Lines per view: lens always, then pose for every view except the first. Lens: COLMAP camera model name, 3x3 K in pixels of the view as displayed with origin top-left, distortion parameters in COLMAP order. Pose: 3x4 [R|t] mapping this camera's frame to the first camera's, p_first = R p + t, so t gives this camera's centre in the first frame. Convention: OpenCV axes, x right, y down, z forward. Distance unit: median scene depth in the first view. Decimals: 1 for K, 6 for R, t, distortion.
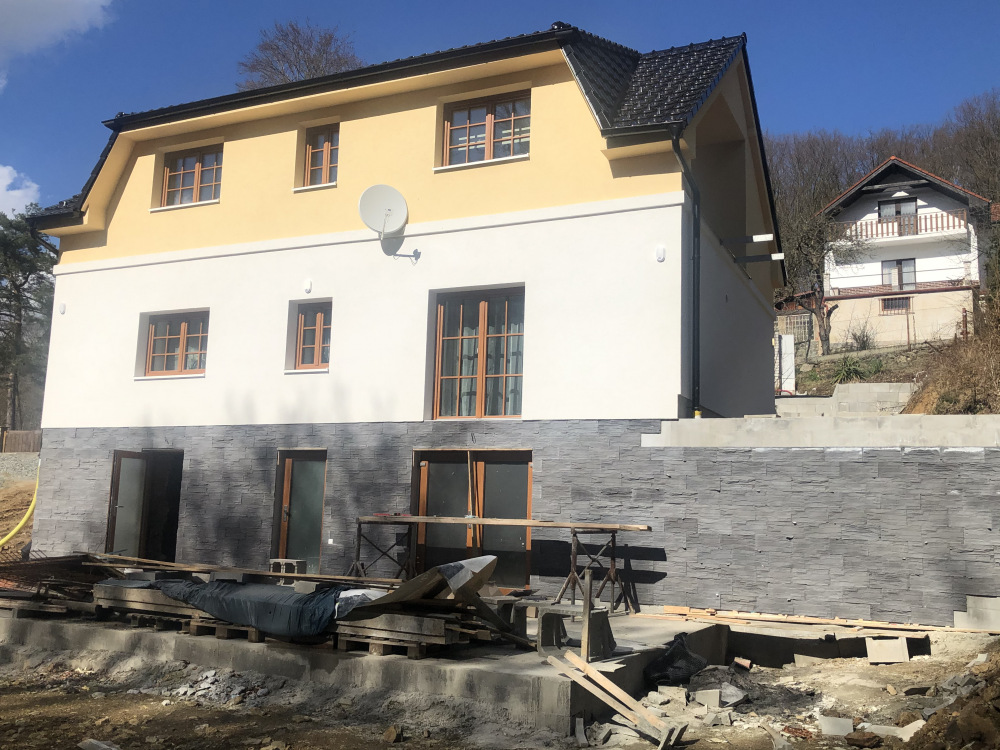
lens RADIAL K [[949.4, 0, 500.0], [0, 949.4, 375.0], [0, 0, 1]] dist [0.085882, -0.293404]
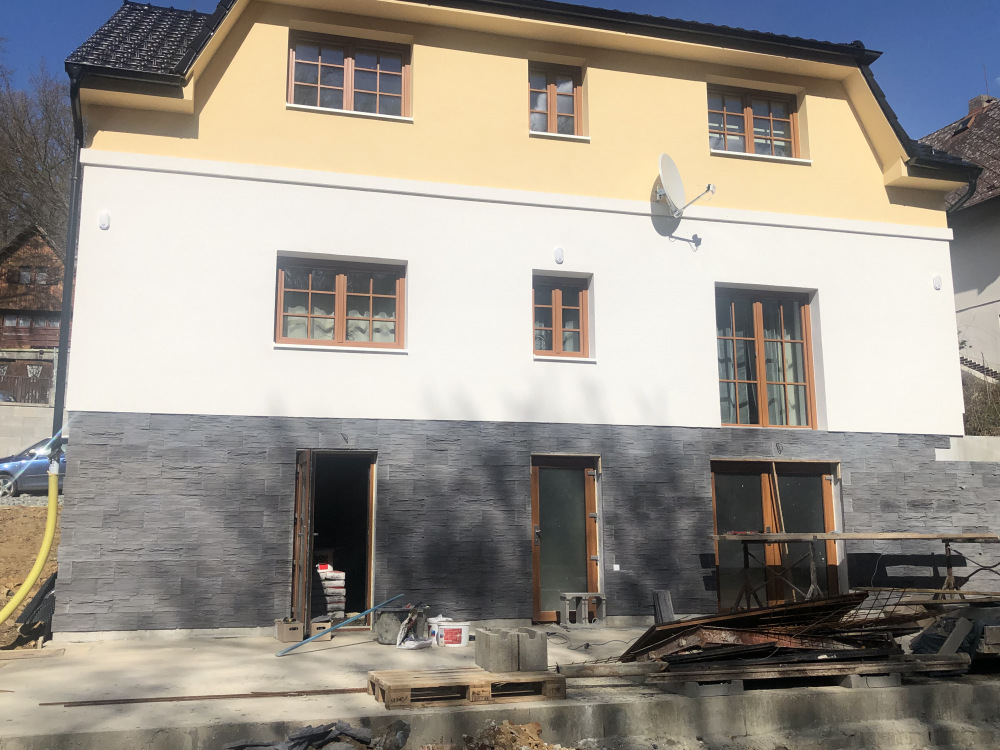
lens RADIAL K [[949.4, 0, 500.0], [0, 949.4, 375.0], [0, 0, 1]] dist [0.085882, -0.293404]
pose [[0.764452, 0.078830, 0.639843, -0.795142], [-0.063541, 0.996877, -0.046902, 0.053118], [-0.641542, -0.004802, 0.767073, 0.432669]]
